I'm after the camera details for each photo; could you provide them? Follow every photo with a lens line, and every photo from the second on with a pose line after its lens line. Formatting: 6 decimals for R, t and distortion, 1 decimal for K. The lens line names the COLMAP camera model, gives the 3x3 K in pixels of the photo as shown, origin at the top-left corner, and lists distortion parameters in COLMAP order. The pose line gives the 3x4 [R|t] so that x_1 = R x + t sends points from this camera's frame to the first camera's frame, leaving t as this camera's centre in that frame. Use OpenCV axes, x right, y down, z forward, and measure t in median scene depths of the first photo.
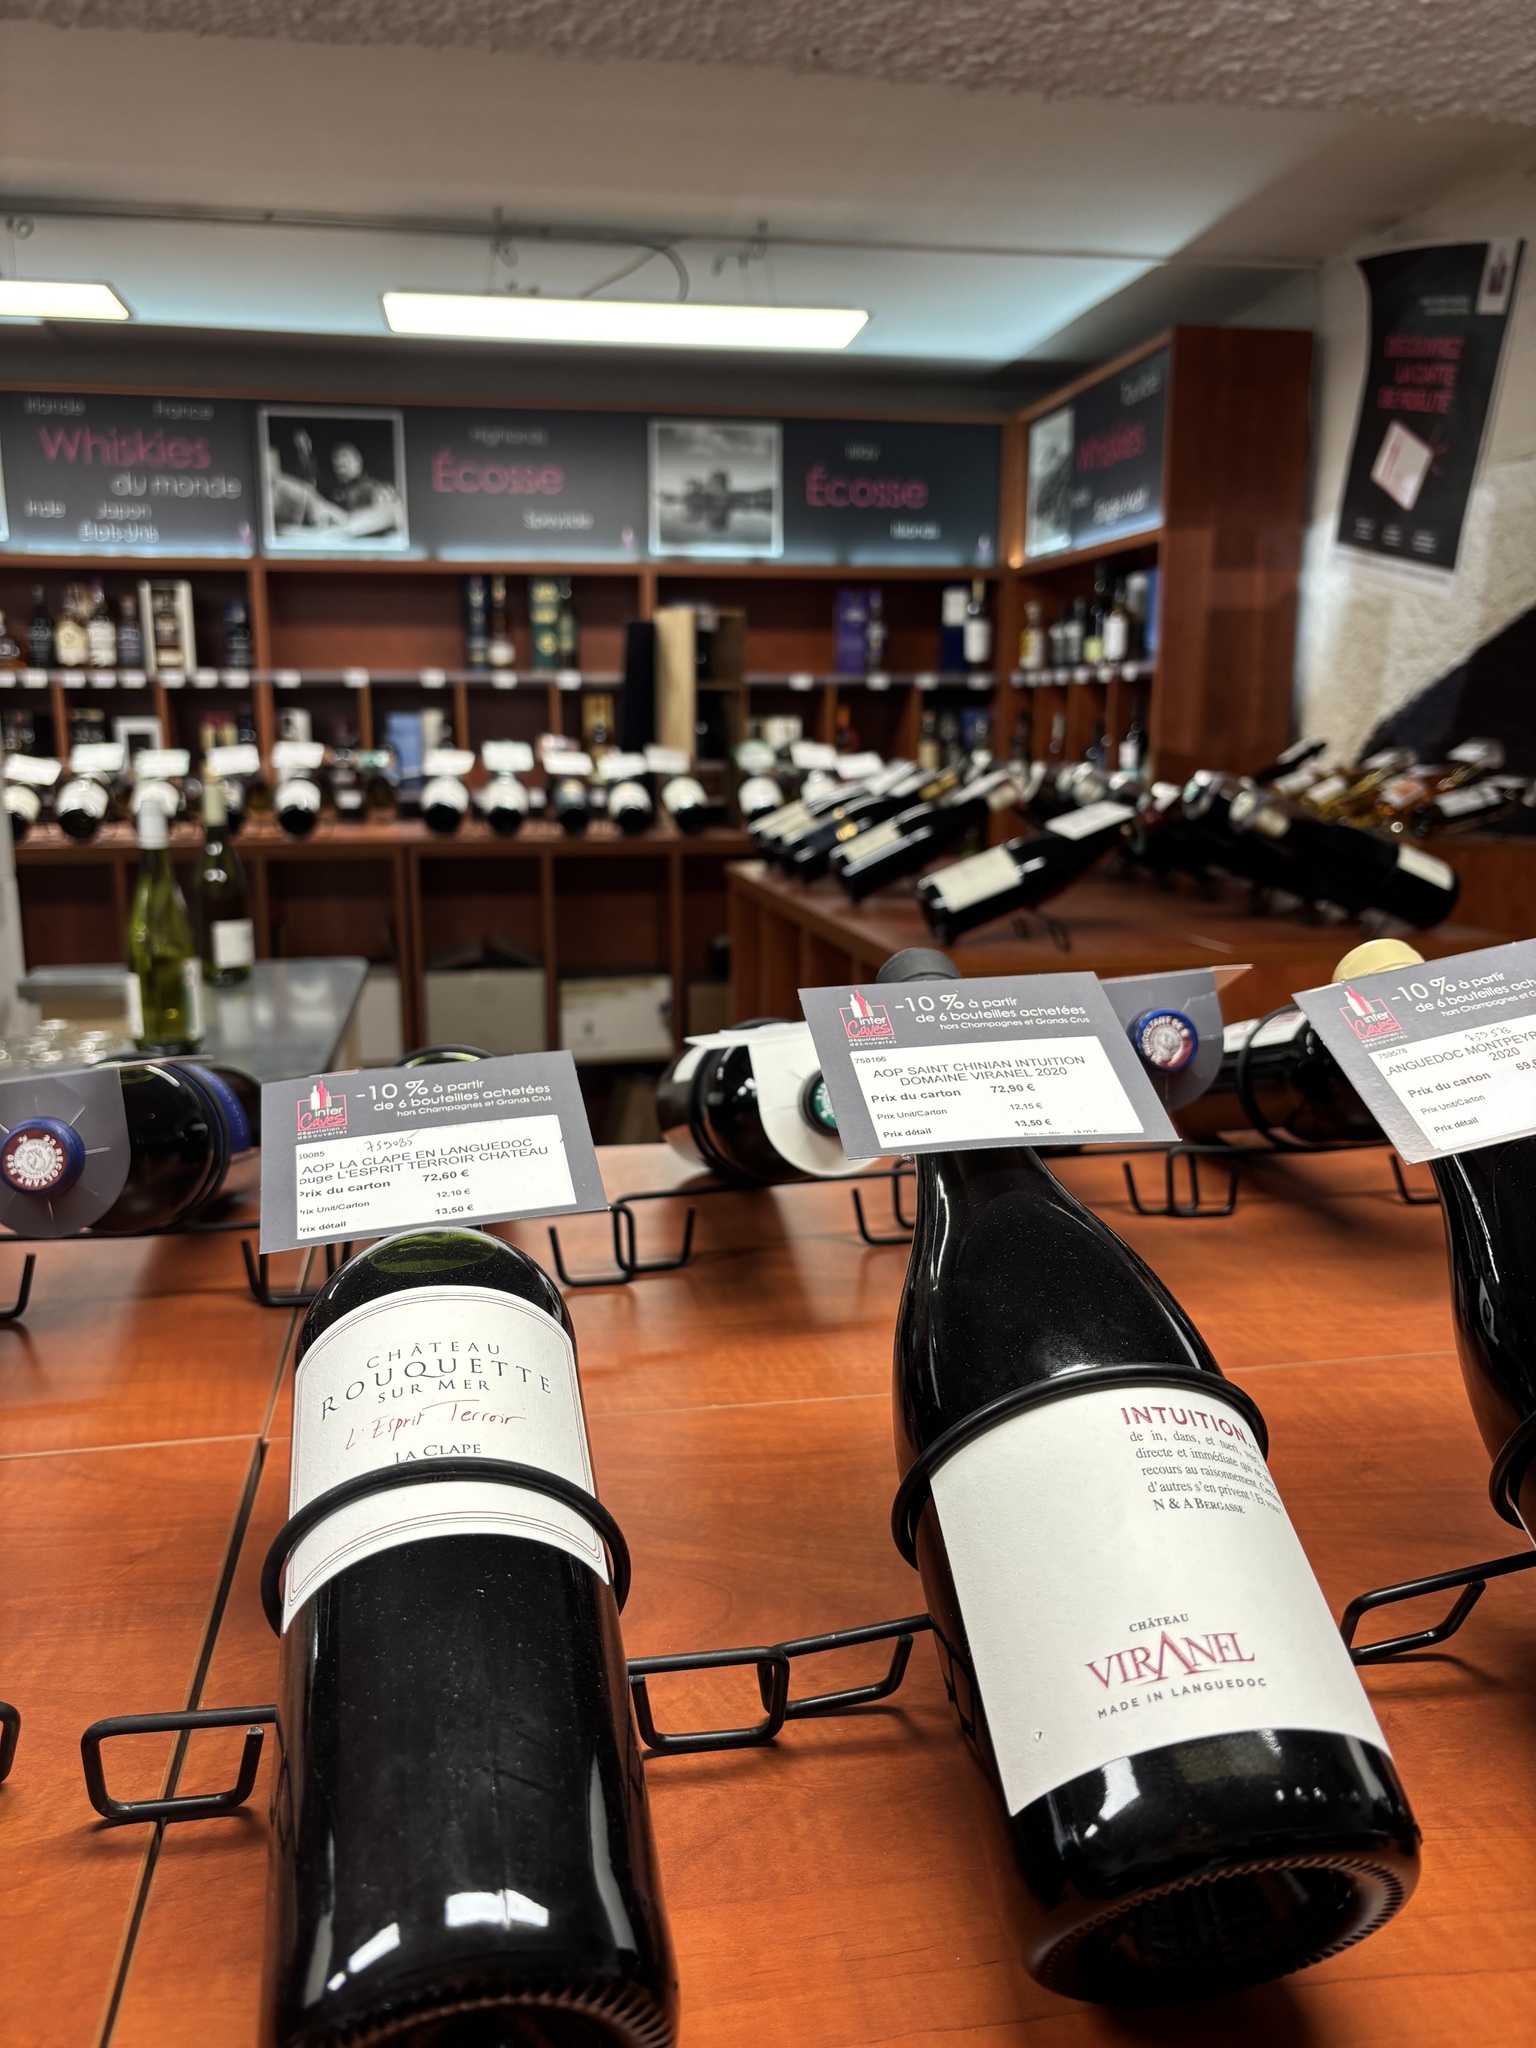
lens RADIAL K [[1592.9, 0, 765.2], [0, 1592.9, 1020.1], [0, 0, 1]] dist [0.045020, -0.043124]
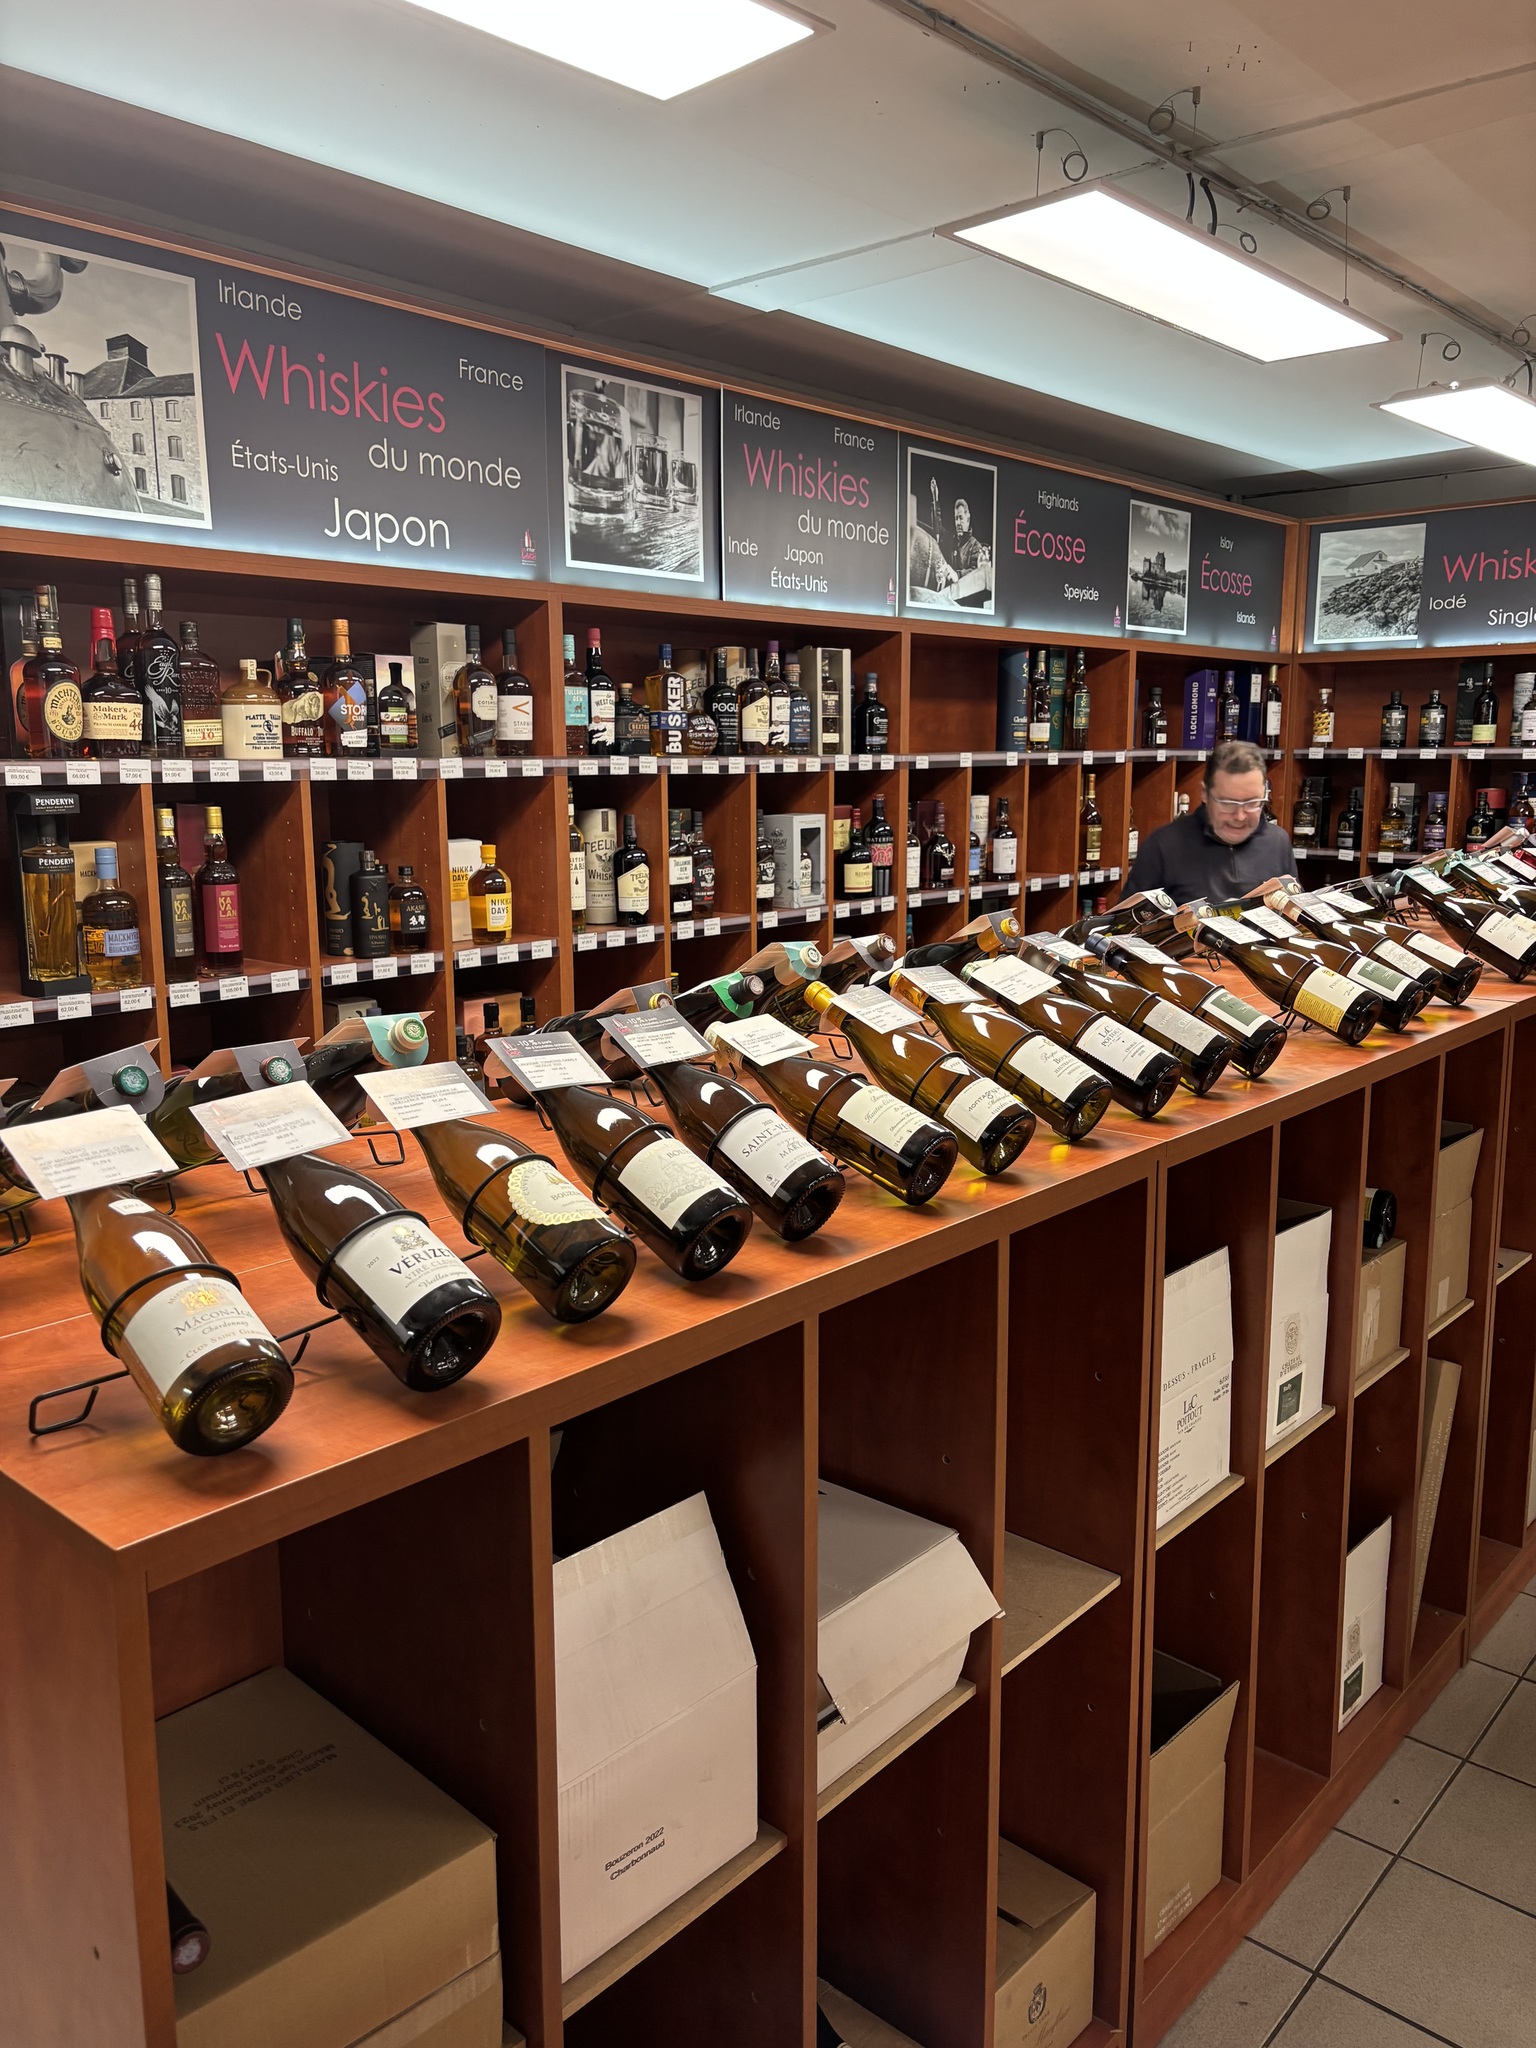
lens RADIAL K [[1592.9, 0, 767.0], [0, 1592.9, 1028.0], [0, 0, 1]] dist [0.045020, -0.043124]
pose [[0.783577, -0.109877, 0.611501, -0.908834], [0.135847, 0.990722, 0.003942, -0.087373], [-0.606261, 0.079982, 0.791233, 0.391544]]
